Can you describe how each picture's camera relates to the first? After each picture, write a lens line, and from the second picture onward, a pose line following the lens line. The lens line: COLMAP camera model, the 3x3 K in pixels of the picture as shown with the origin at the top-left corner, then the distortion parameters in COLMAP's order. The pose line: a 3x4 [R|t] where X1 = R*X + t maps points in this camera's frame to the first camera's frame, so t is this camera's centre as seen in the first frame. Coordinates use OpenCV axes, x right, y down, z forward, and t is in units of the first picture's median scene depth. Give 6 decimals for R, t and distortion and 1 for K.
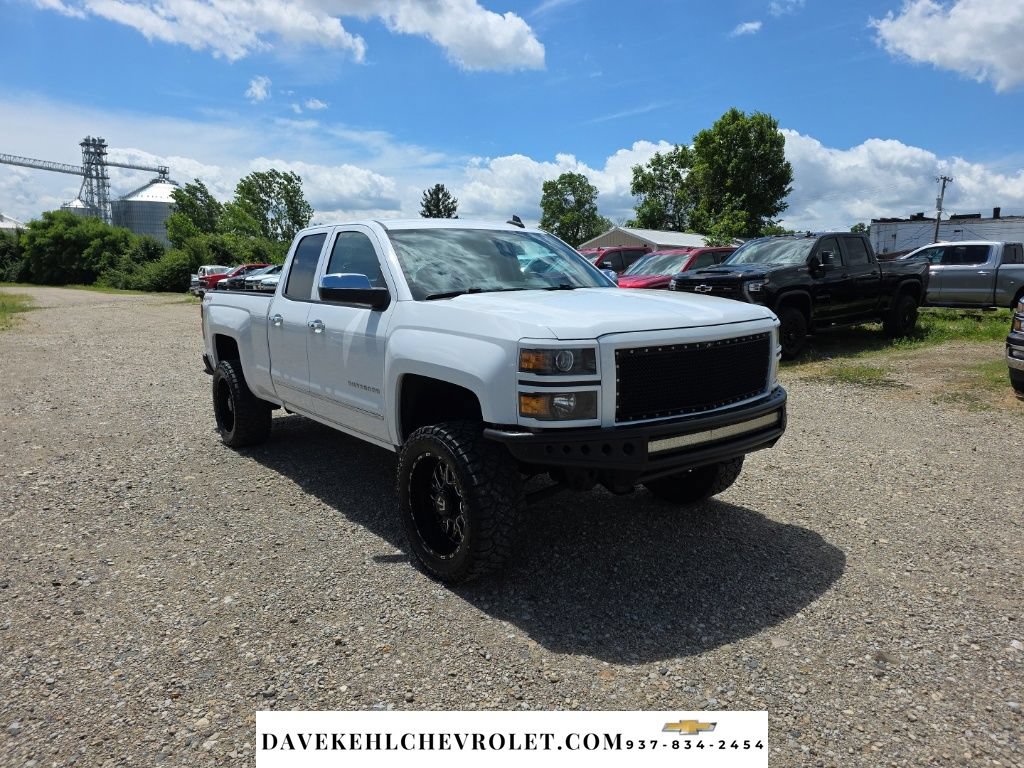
lens RADIAL K [[721.4, 0, 531.9], [0, 721.4, 387.5], [0, 0, 1]] dist [0.065421, -0.056877]
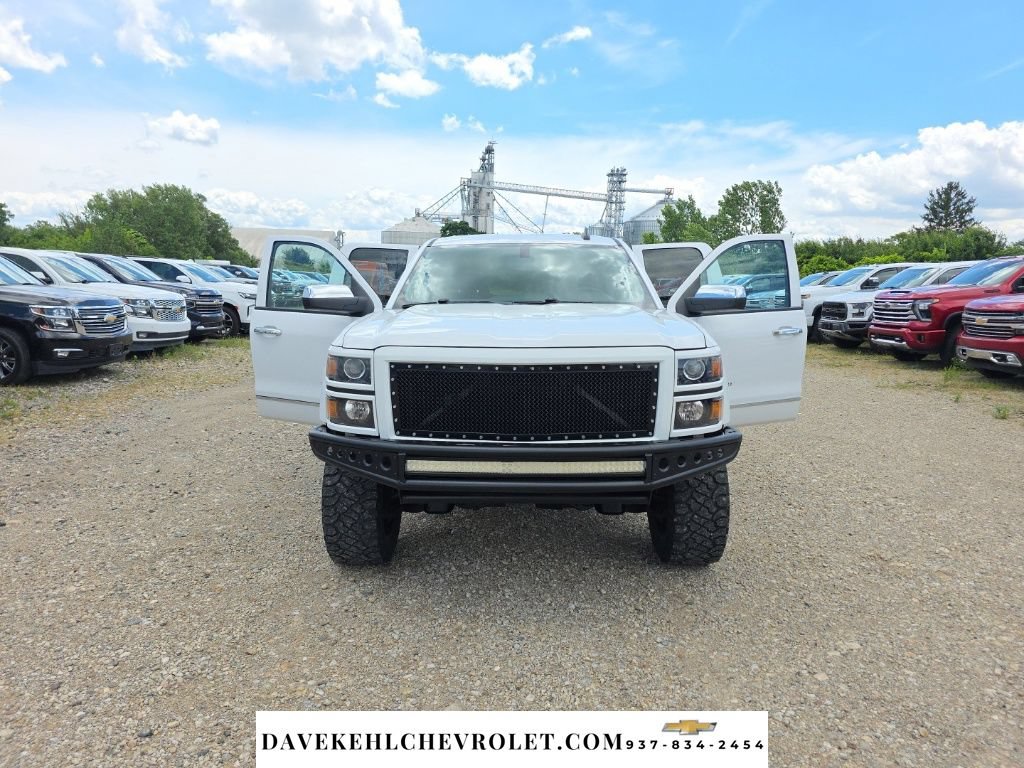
lens RADIAL K [[717.1, 0, 512.0], [0, 717.1, 384.0], [0, 0, 1]] dist [0.116786, -0.093463]
pose [[0.776657, 0.101857, -0.621634, 0.034954], [-0.114667, 0.993213, 0.019479, -0.002447], [0.619399, 0.056152, 0.783066, 0.013056]]
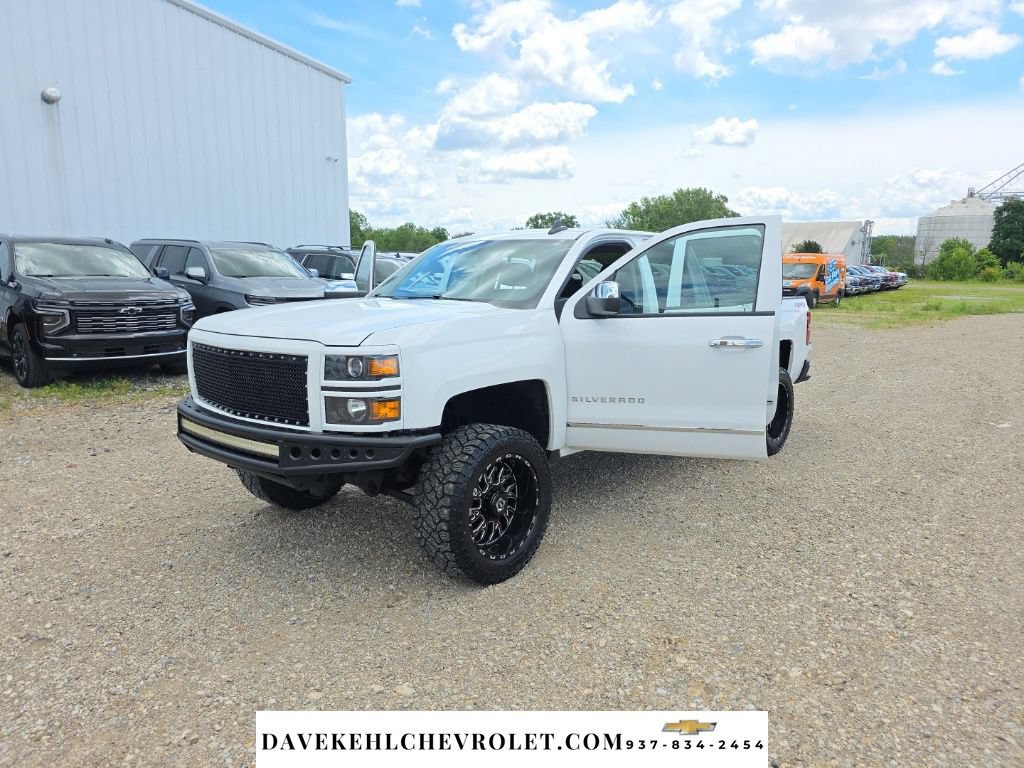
lens RADIAL K [[731.9, 0, 519.9], [0, 731.9, 367.6], [0, 0, 1]] dist [0.061643, -0.055081]
pose [[0.183465, 0.134827, -0.973736, 0.058466], [-0.164801, 0.980749, 0.104747, -0.009159], [0.969114, 0.141255, 0.202153, 0.050212]]
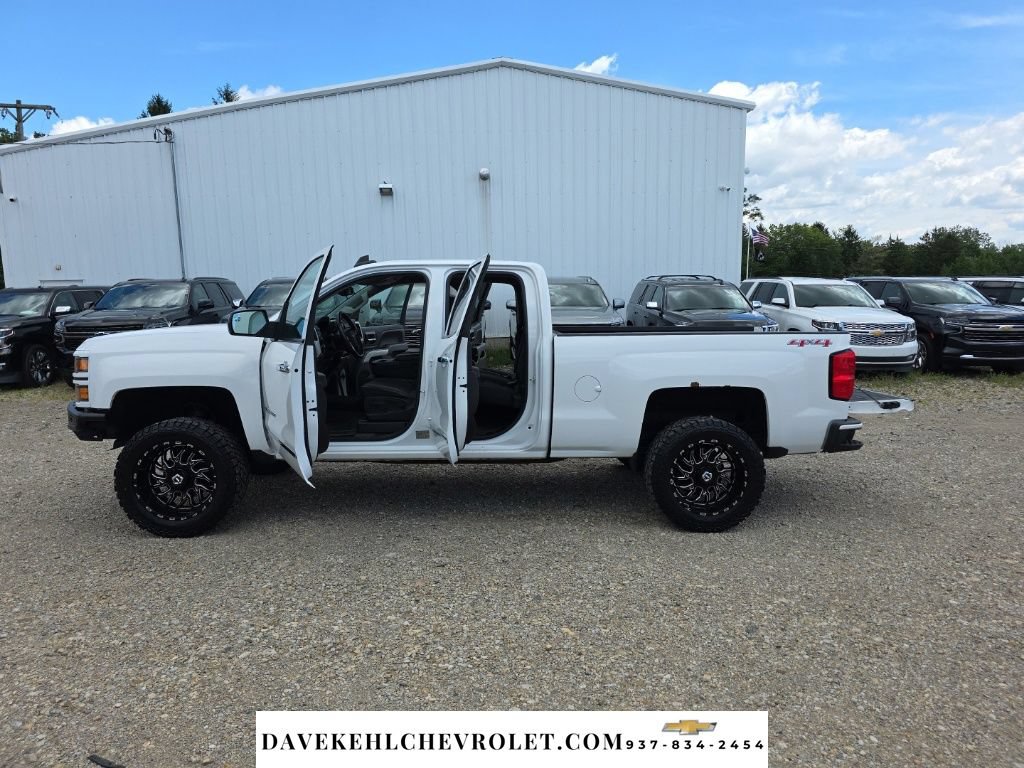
lens RADIAL K [[723.3, 0, 525.5], [0, 723.3, 383.3], [0, 0, 1]] dist [0.067026, -0.060470]
pose [[-0.617552, 0.099918, -0.780158, 0.043382], [-0.117428, 0.969068, 0.217066, -0.019464], [0.777715, 0.225662, -0.586717, 0.113721]]
